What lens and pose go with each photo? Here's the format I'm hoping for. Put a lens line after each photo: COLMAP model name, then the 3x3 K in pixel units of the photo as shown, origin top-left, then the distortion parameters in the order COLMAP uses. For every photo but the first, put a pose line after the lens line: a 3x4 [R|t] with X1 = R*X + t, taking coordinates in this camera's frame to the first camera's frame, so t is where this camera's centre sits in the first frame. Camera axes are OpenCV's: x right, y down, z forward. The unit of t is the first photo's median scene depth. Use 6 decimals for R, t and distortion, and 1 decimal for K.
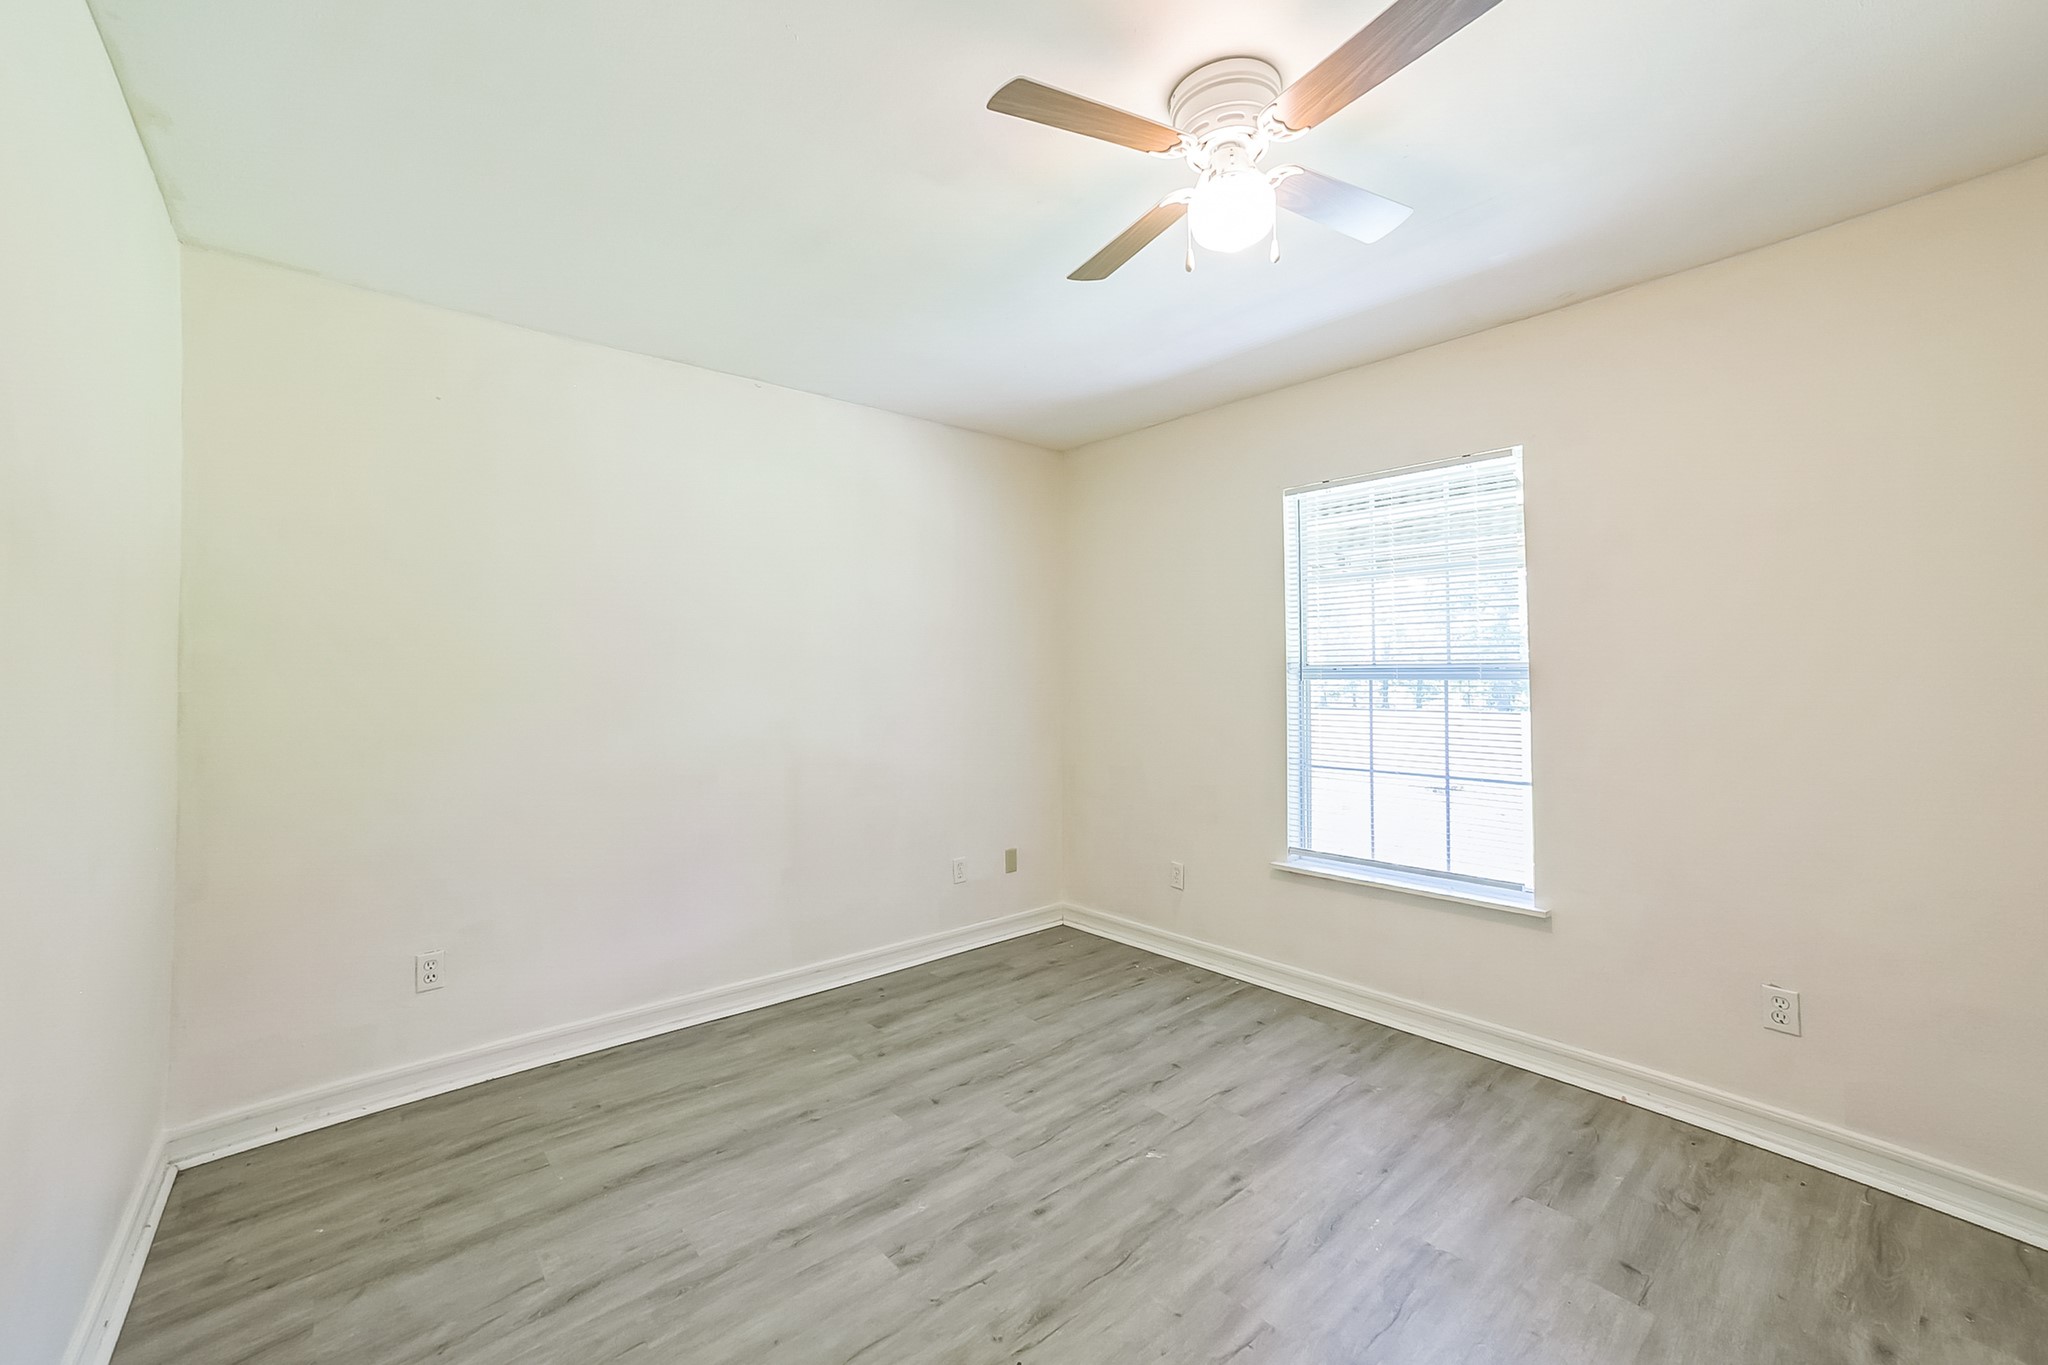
lens RADIAL K [[820.3, 0, 1025.7], [0, 820.3, 656.0], [0, 0, 1]] dist [-0.088136, 0.037470]
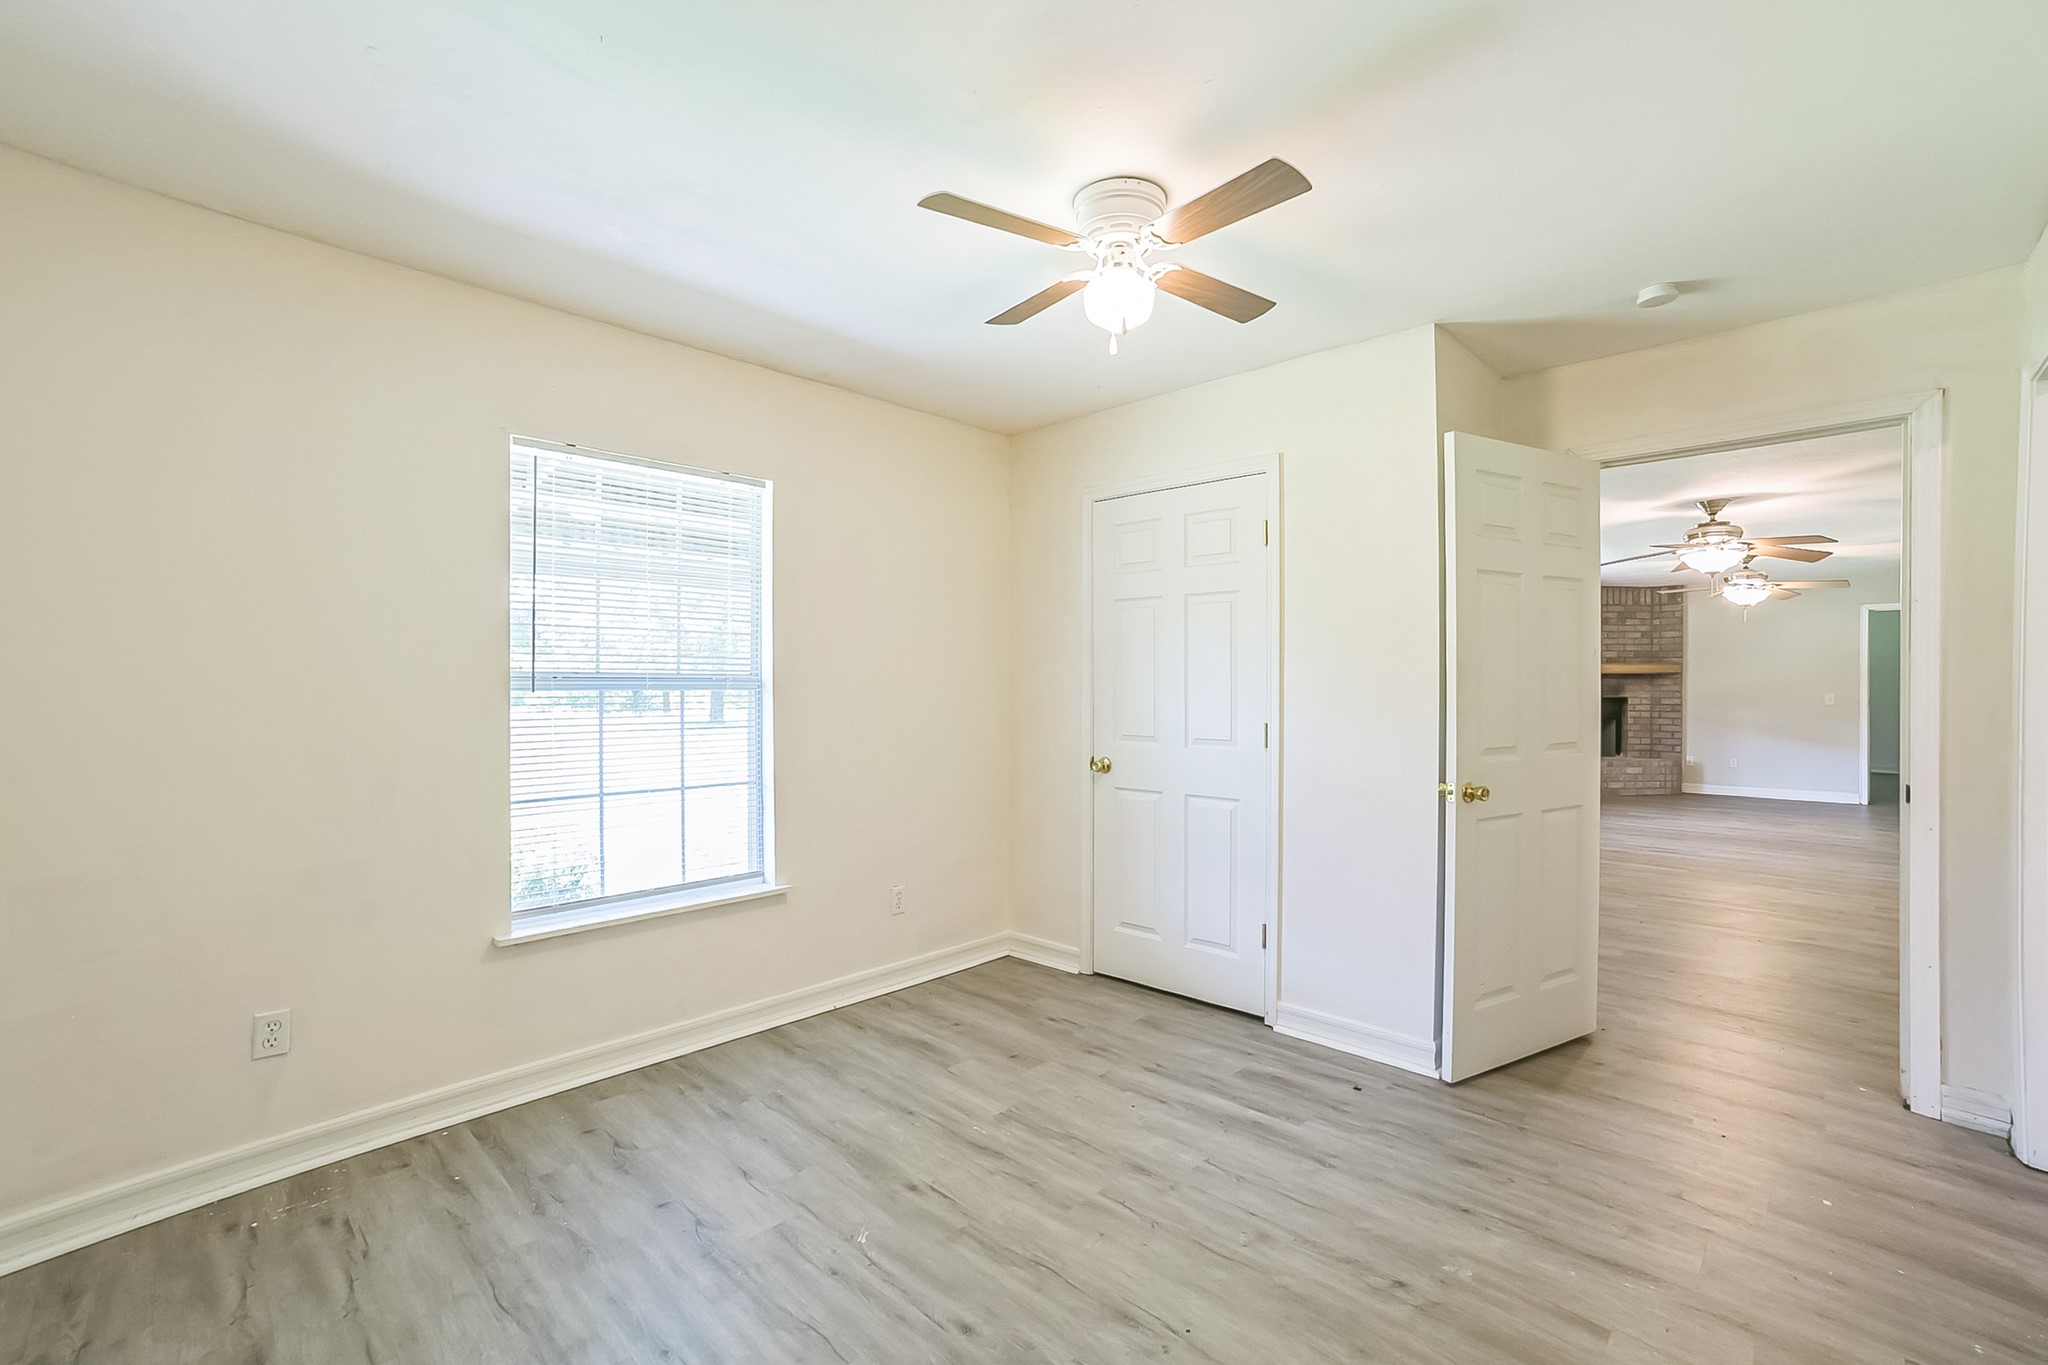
lens RADIAL K [[866.1, 0, 1012.1], [0, 866.1, 695.0], [0, 0, 1]] dist [-0.018463, 0.000364]
pose [[-0.082050, -0.011912, 0.996557, -0.624519], [-0.028346, 0.999552, 0.009614, 0.015240], [-0.996225, -0.027460, -0.082351, 0.739838]]
